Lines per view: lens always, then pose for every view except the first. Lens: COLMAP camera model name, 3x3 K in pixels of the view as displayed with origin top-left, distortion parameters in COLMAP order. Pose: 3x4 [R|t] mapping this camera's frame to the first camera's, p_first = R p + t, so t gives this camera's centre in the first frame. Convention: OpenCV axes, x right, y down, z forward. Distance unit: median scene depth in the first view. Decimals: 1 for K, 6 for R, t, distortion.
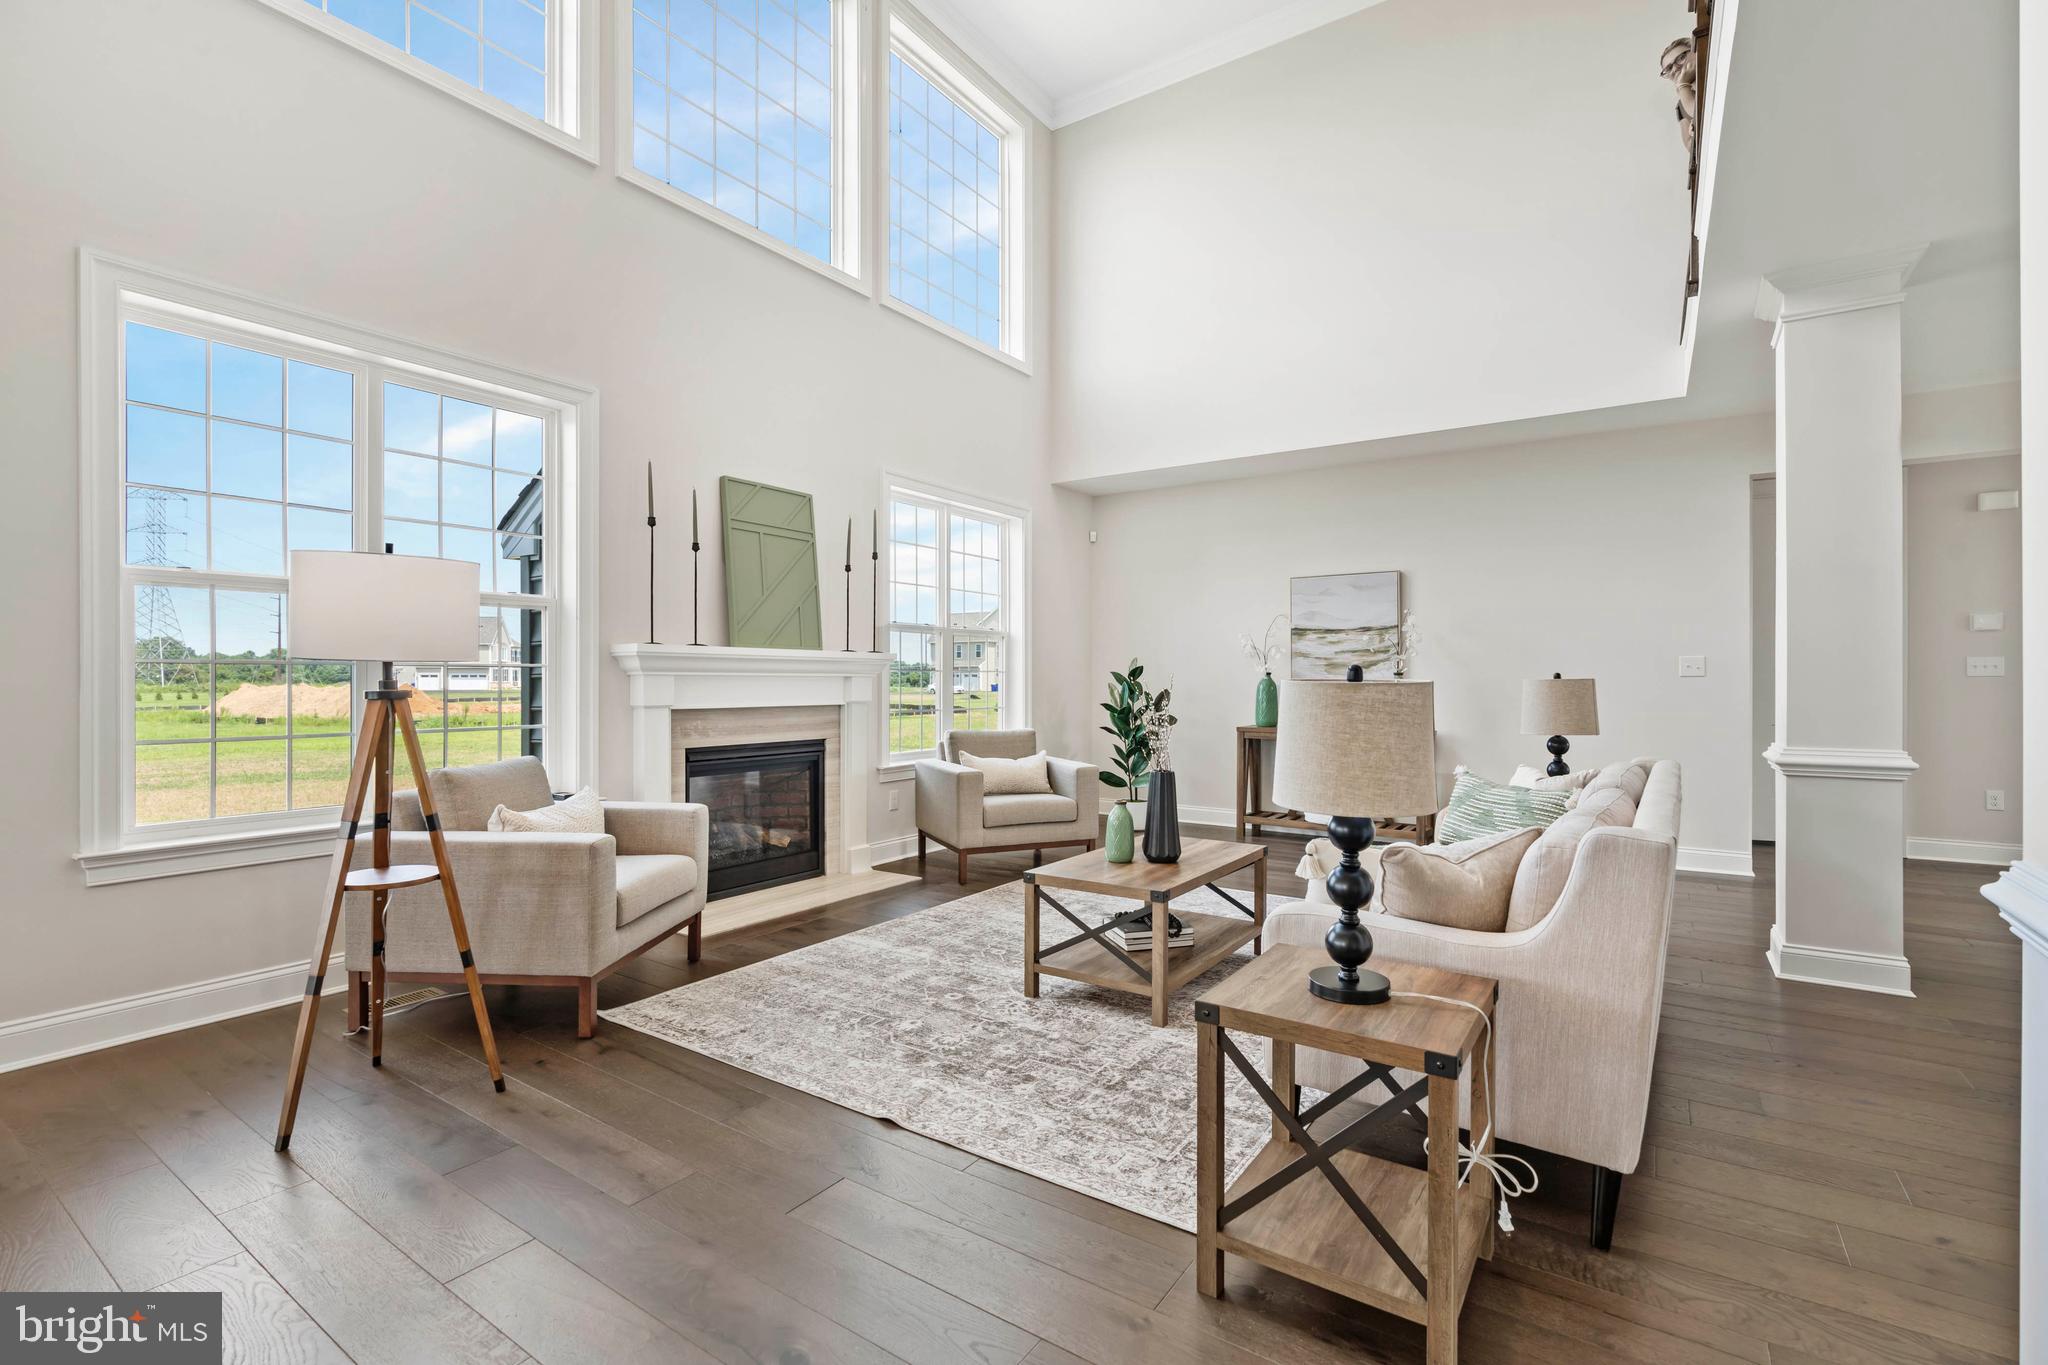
lens RADIAL K [[918.3, 0, 1029.7], [0, 918.3, 680.1], [0, 0, 1]] dist [-0.005092, -0.000229]
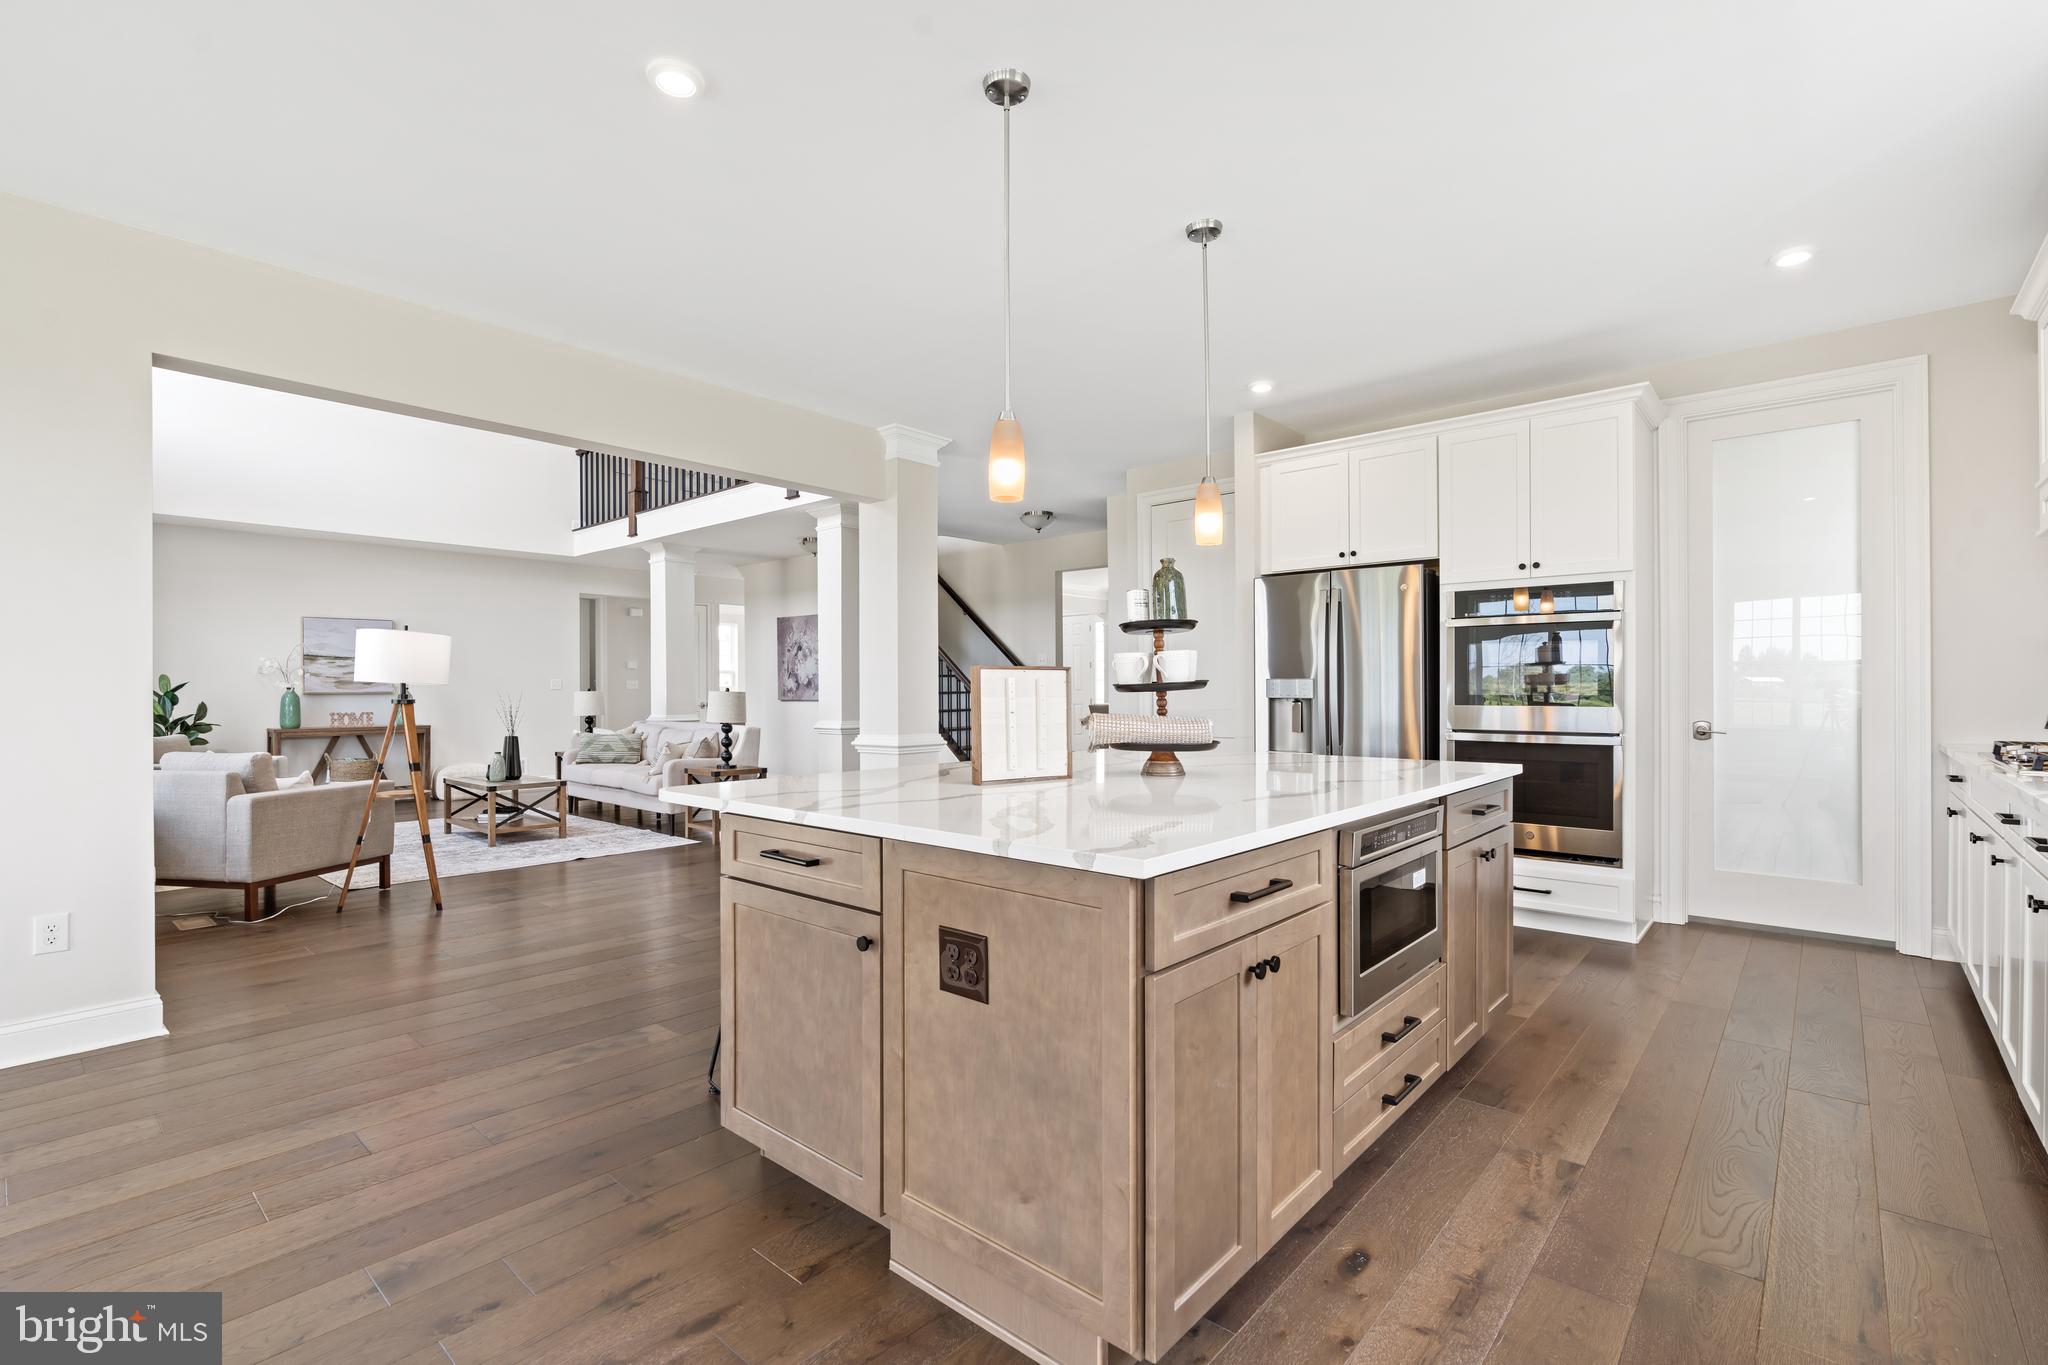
lens RADIAL K [[923.9, 0, 1026.0], [0, 923.9, 686.5], [0, 0, 1]] dist [-0.002168, 0.000245]
pose [[0.125844, 0.000577, 0.992050, -1.504210], [0.005654, 0.999983, -0.001299, -0.003275], [-0.992034, 0.005773, 0.125839, -0.354425]]
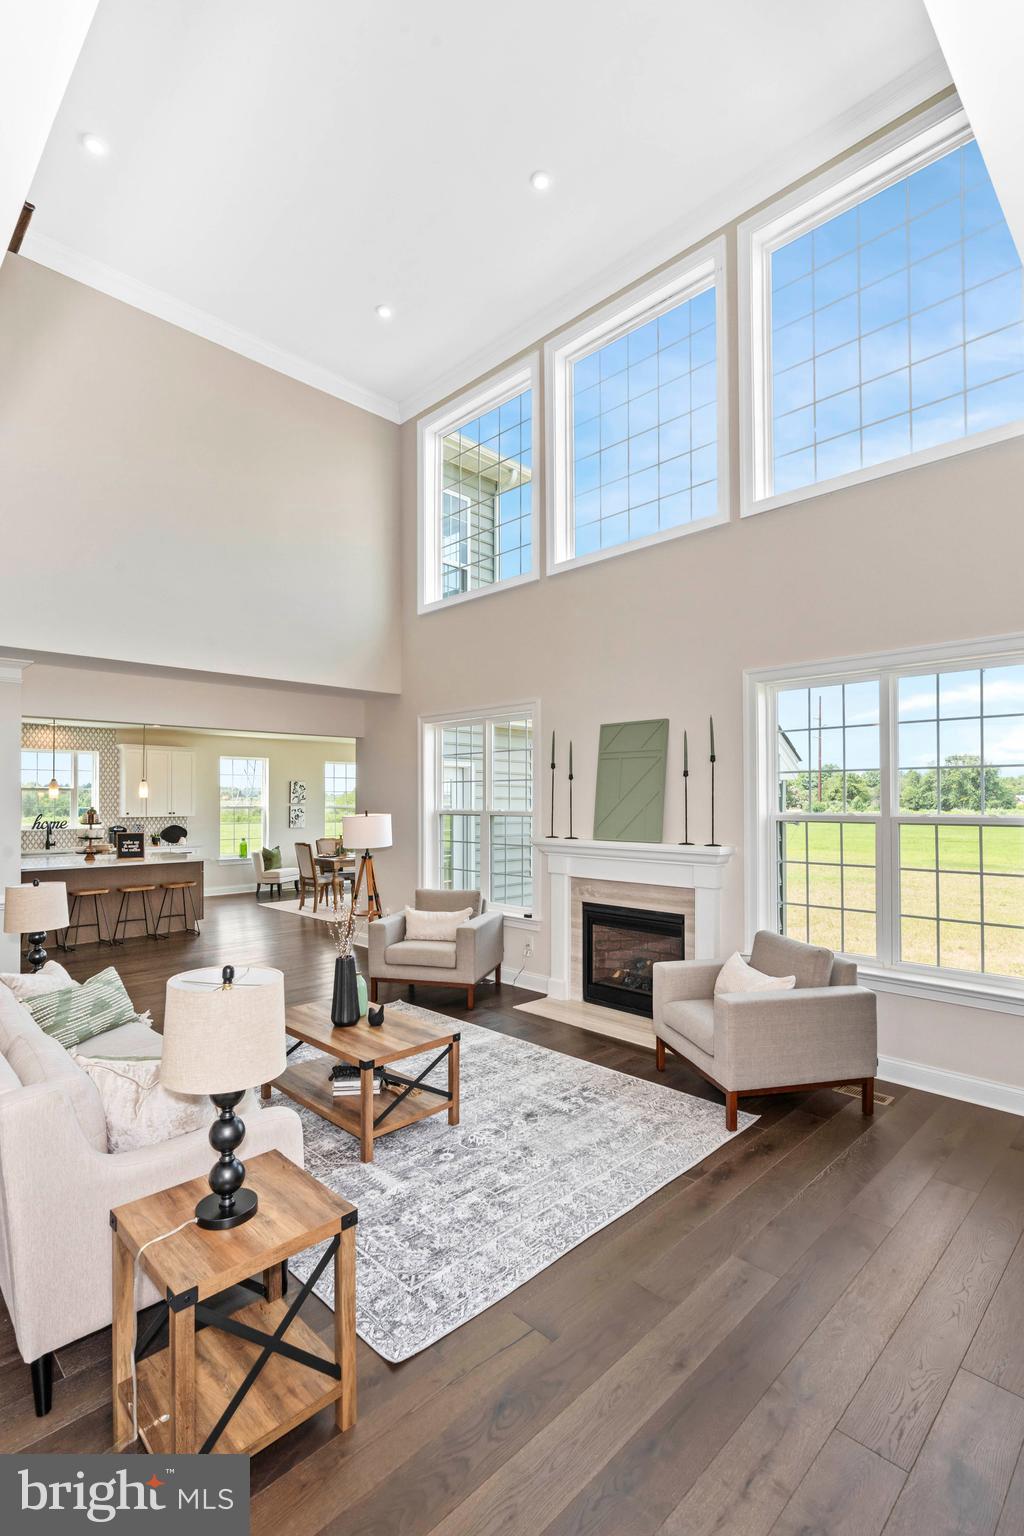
lens RADIAL K [[716.1, 0, 512.4], [0, 716.1, 792.0], [0, 0, 1]] dist [-0.000986, -0.000036]
pose [[-0.190291, -0.012317, -0.981651, 0.955105], [-0.000283, 0.999922, -0.012492, -0.109799], [0.981728, -0.002099, -0.190279, 1.216057]]
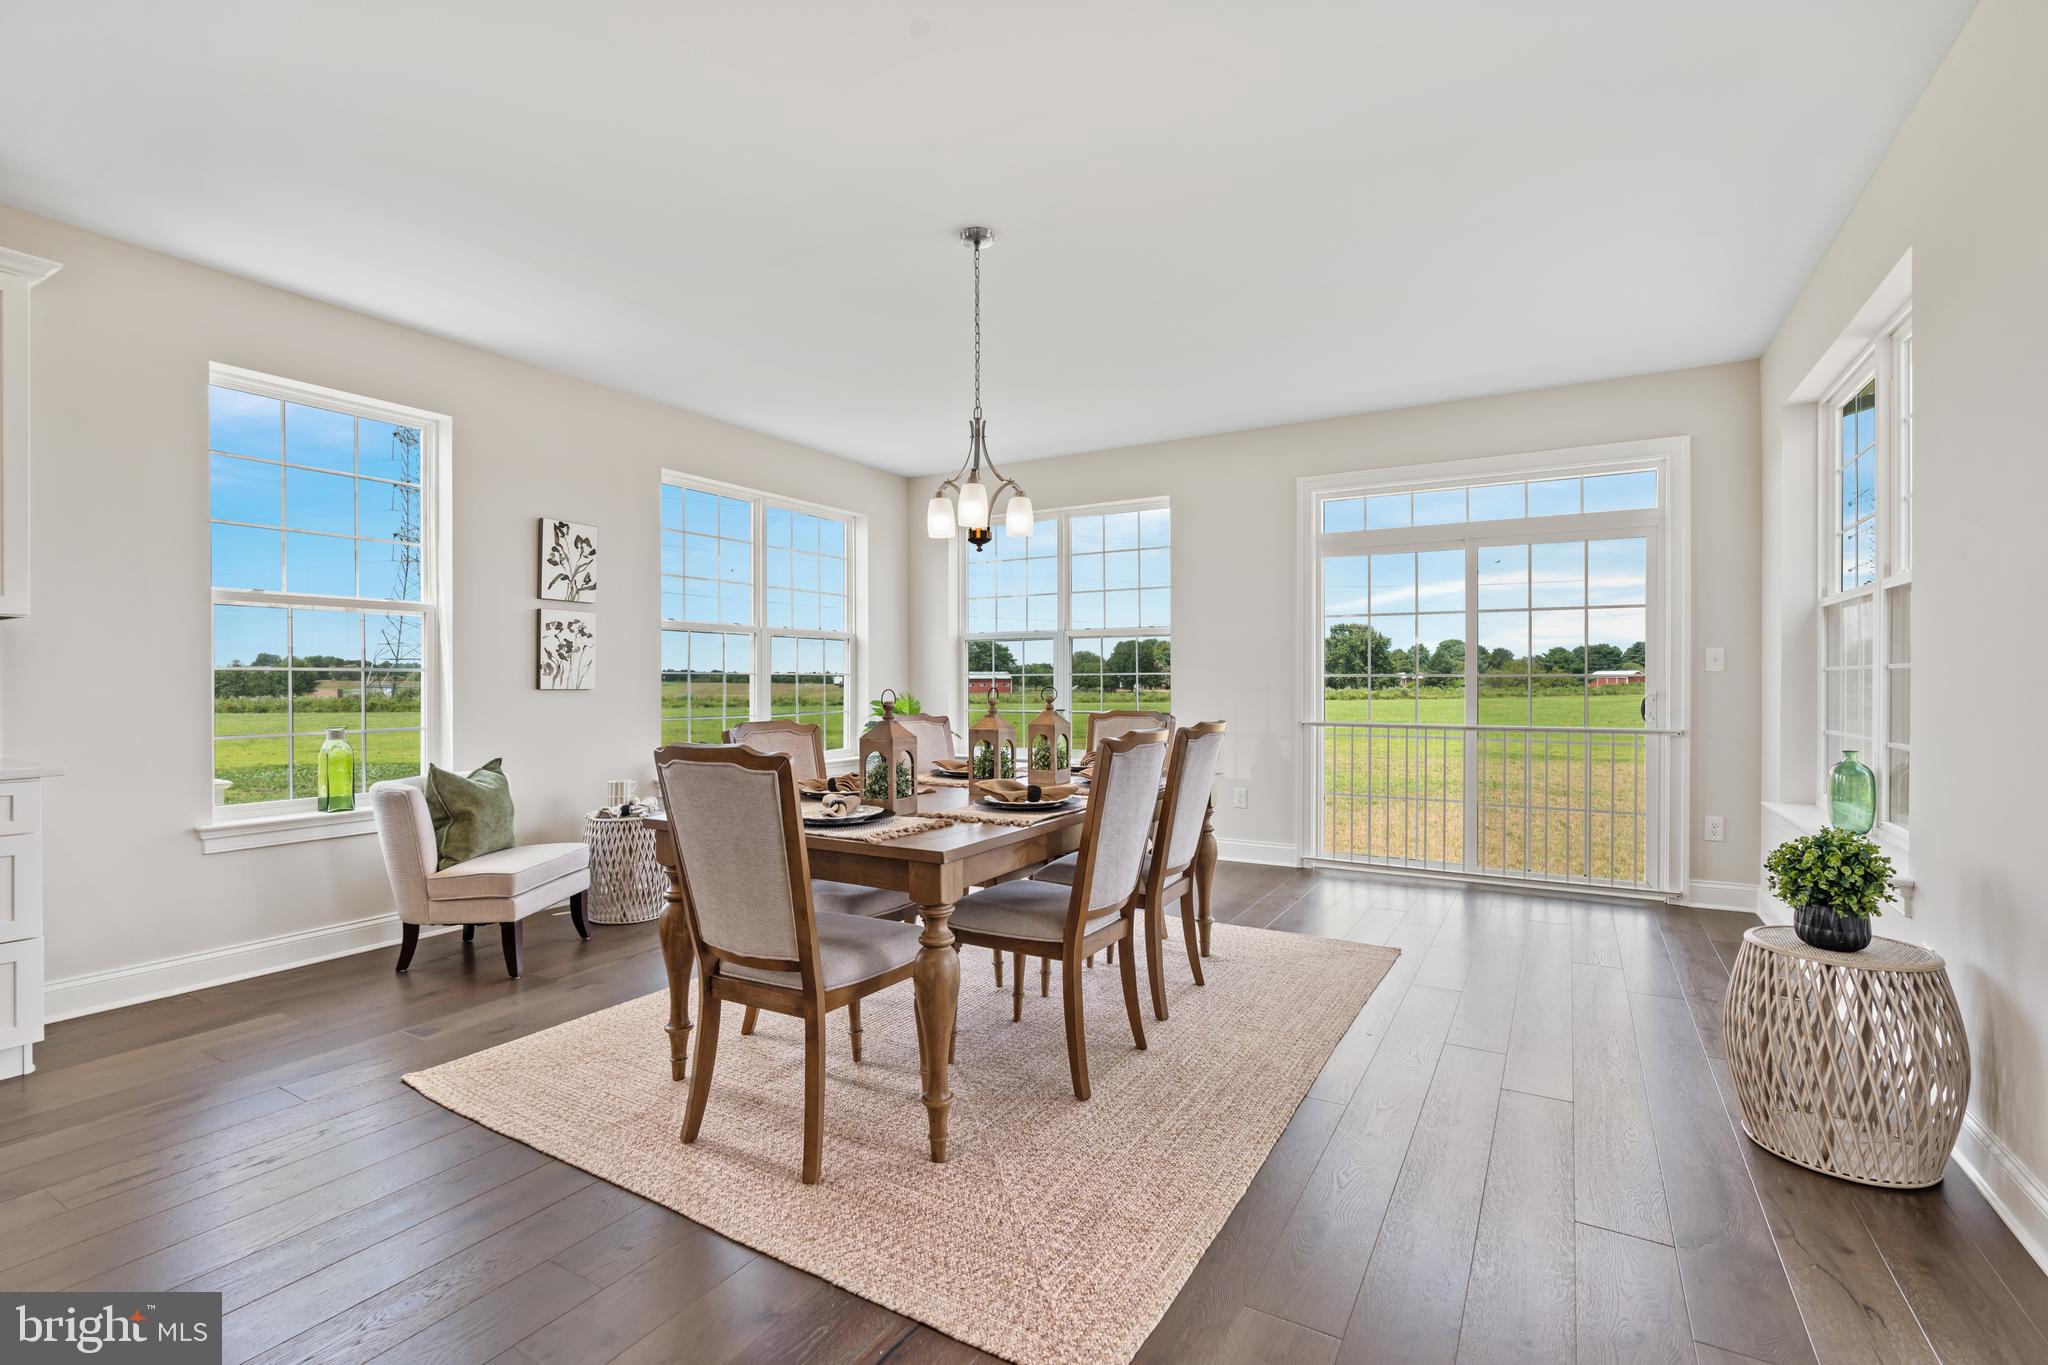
lens RADIAL K [[918.3, 0, 1029.7], [0, 918.3, 680.1], [0, 0, 1]] dist [-0.005092, -0.000229]
pose [[0.063131, -0.001316, -0.998004, -0.816093], [0.001576, 0.999998, -0.001219, -0.000031], [0.998004, -0.001496, 0.063133, 0.175283]]
